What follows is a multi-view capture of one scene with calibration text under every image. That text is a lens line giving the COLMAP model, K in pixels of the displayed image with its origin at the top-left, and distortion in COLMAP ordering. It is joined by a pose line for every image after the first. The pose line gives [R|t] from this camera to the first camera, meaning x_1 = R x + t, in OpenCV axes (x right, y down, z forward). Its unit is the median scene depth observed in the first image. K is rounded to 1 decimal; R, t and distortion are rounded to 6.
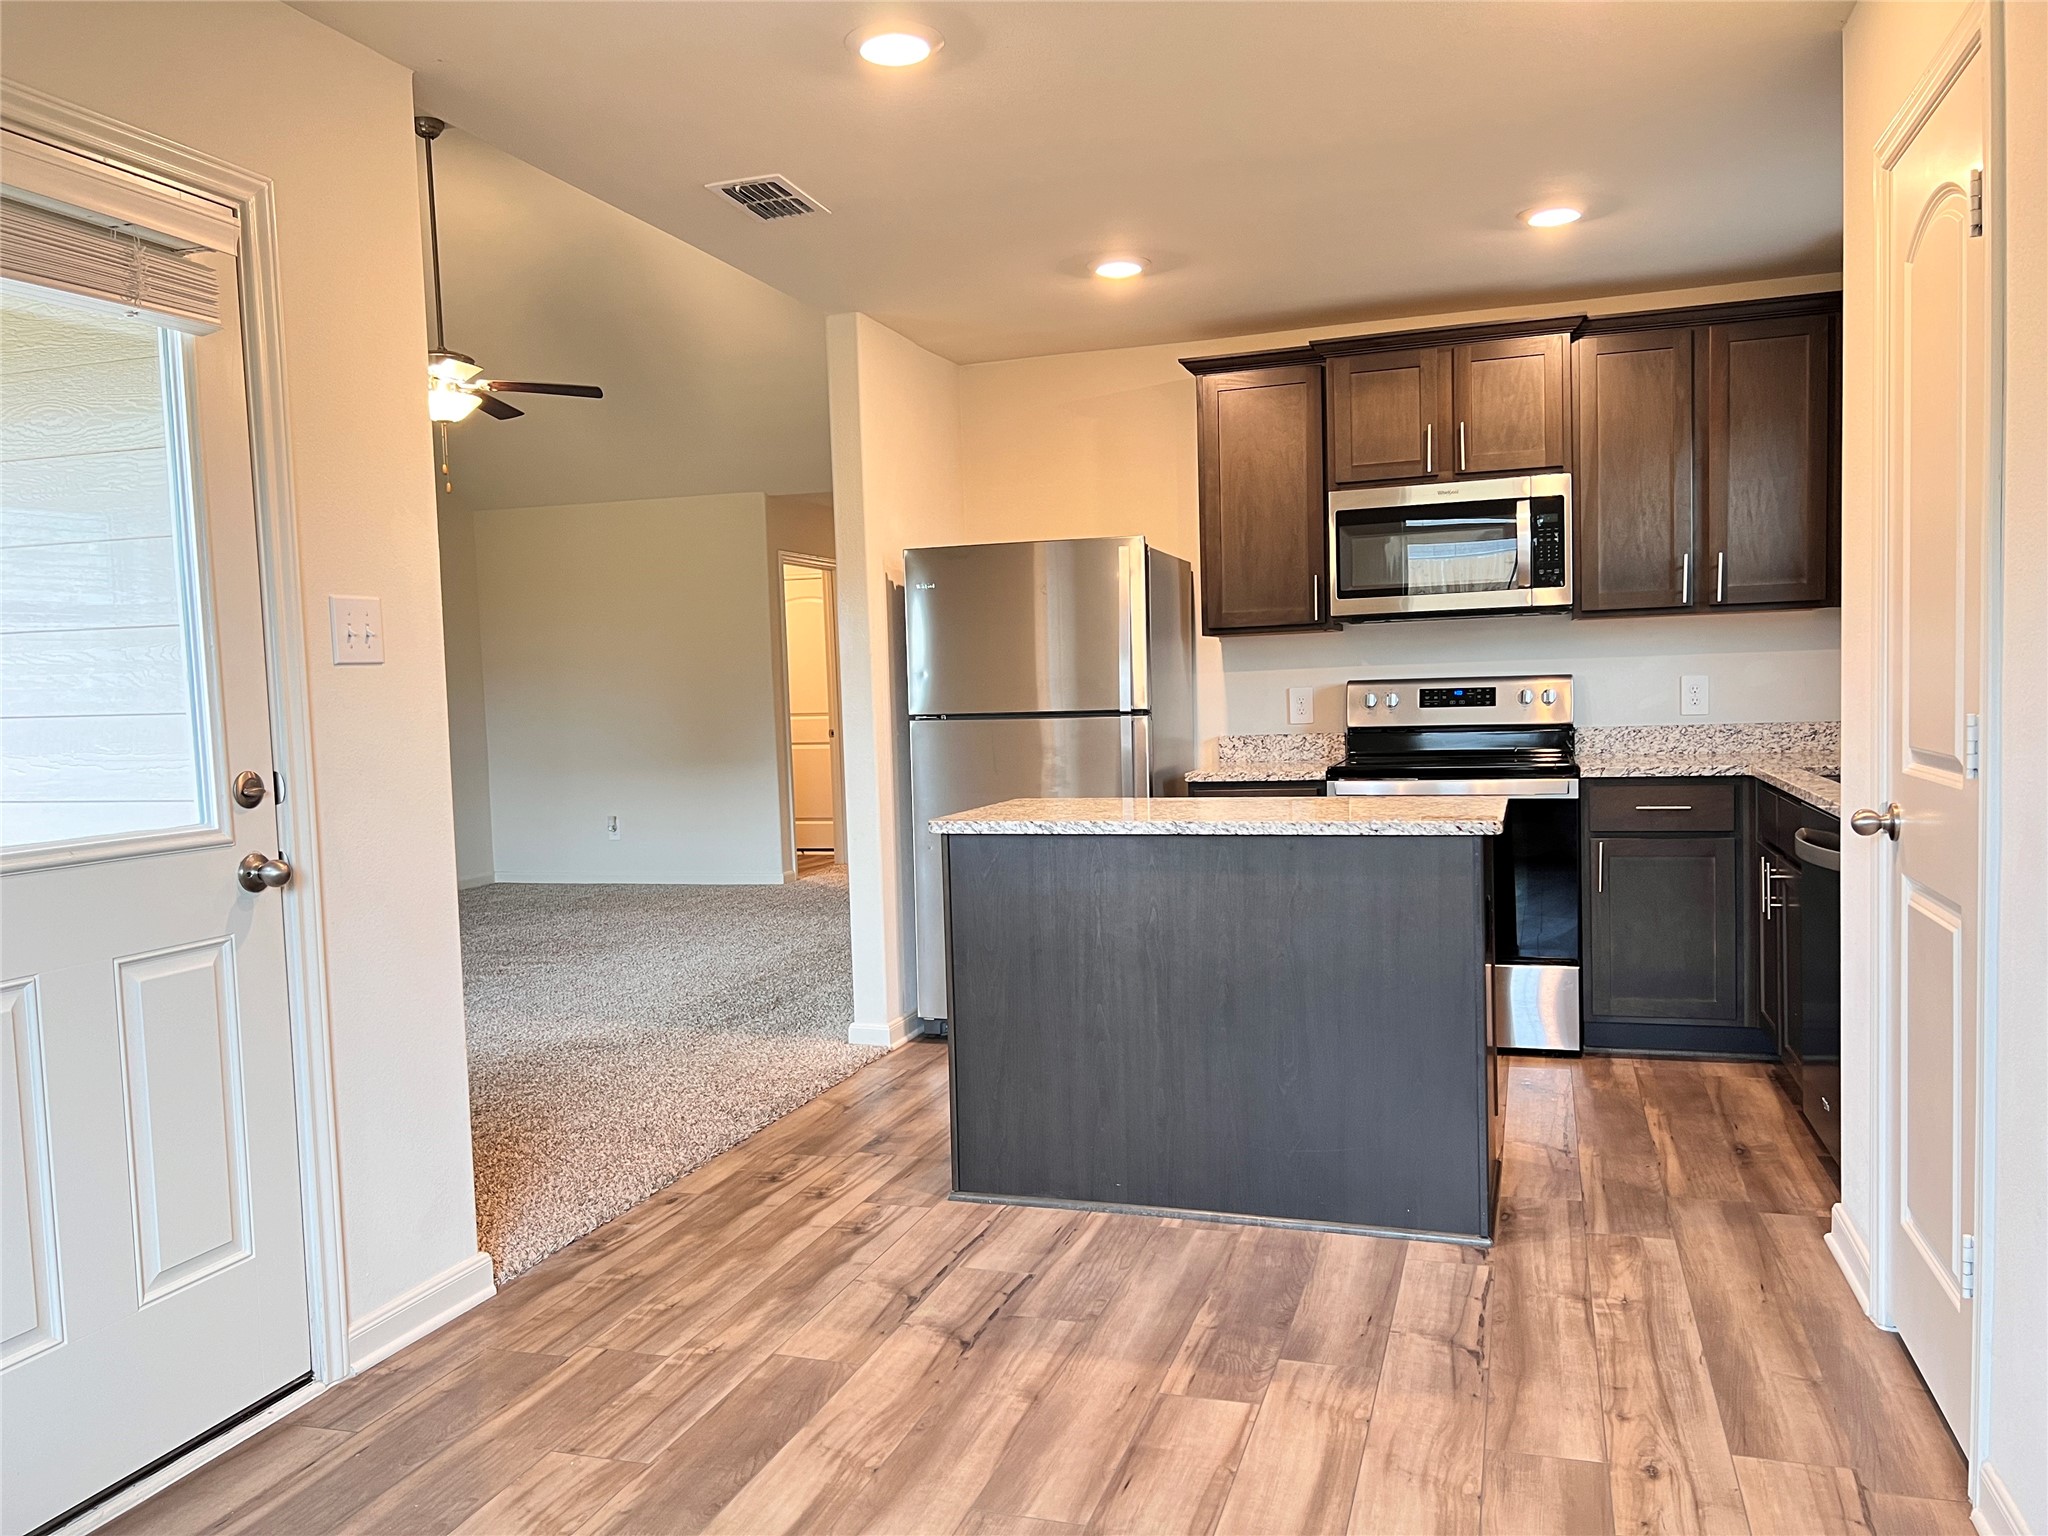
lens RADIAL K [[1549.7, 0, 1030.5], [0, 1549.7, 778.4], [0, 0, 1]] dist [0.051380, -0.062608]
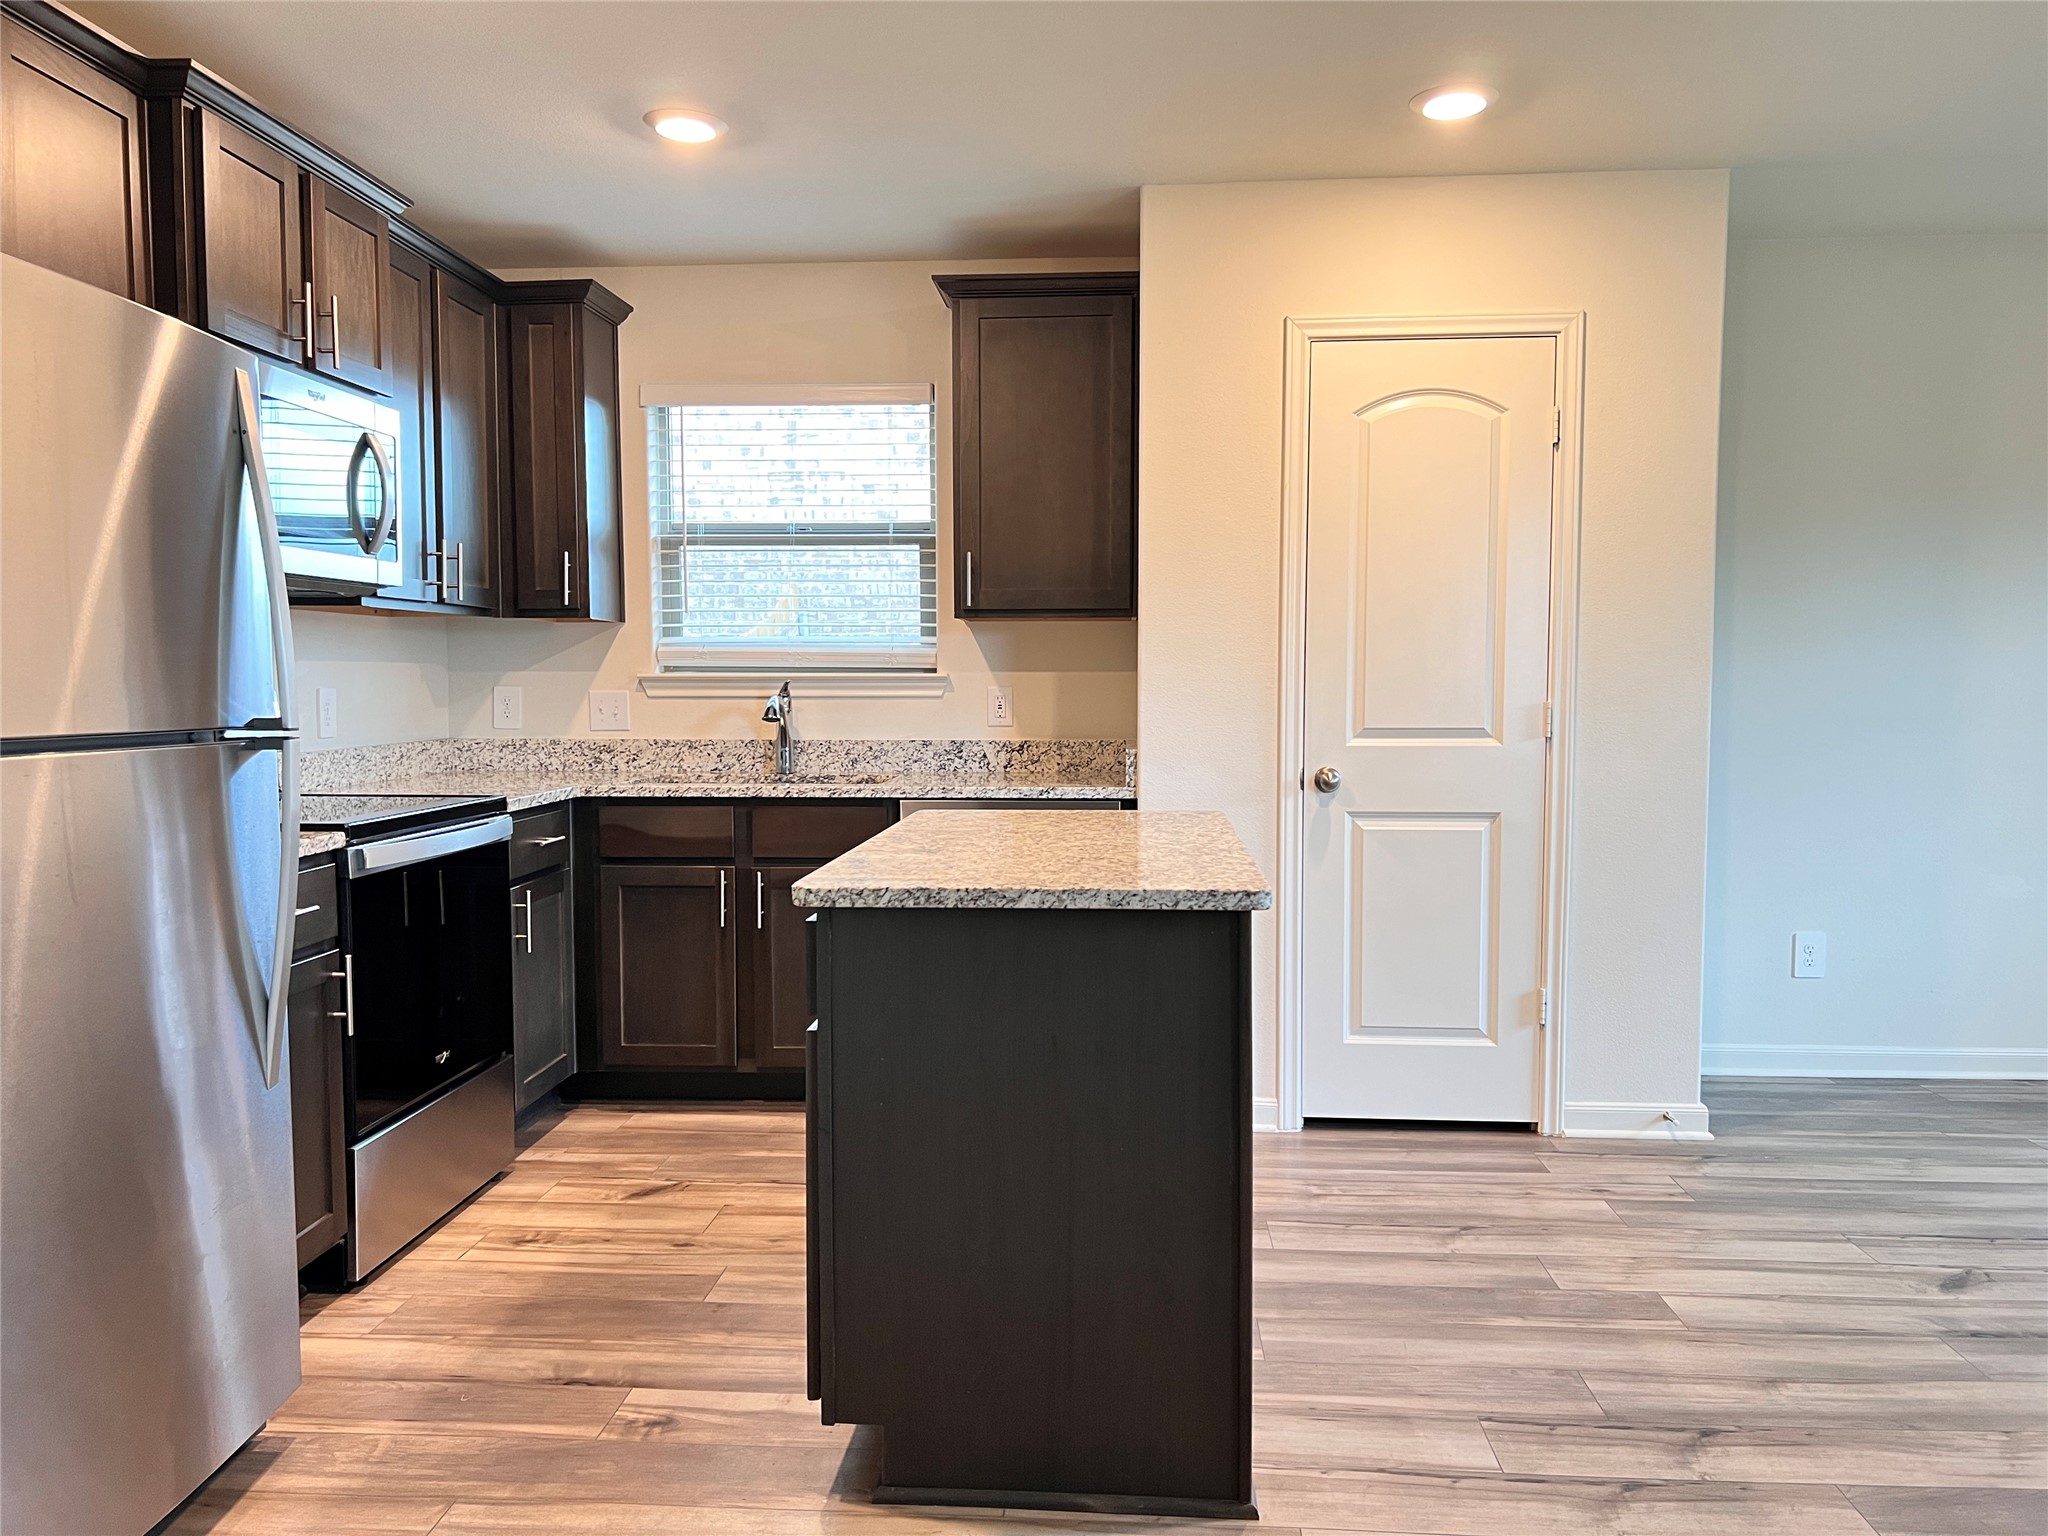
lens RADIAL K [[1550.2, 0, 1019.4], [0, 1550.2, 782.8], [0, 0, 1]] dist [0.057751, -0.069538]
pose [[-0.242058, -0.031829, 0.969740, -0.468746], [0.069149, 0.996354, 0.049963, -0.036575], [-0.967794, 0.079151, -0.238975, 0.936854]]
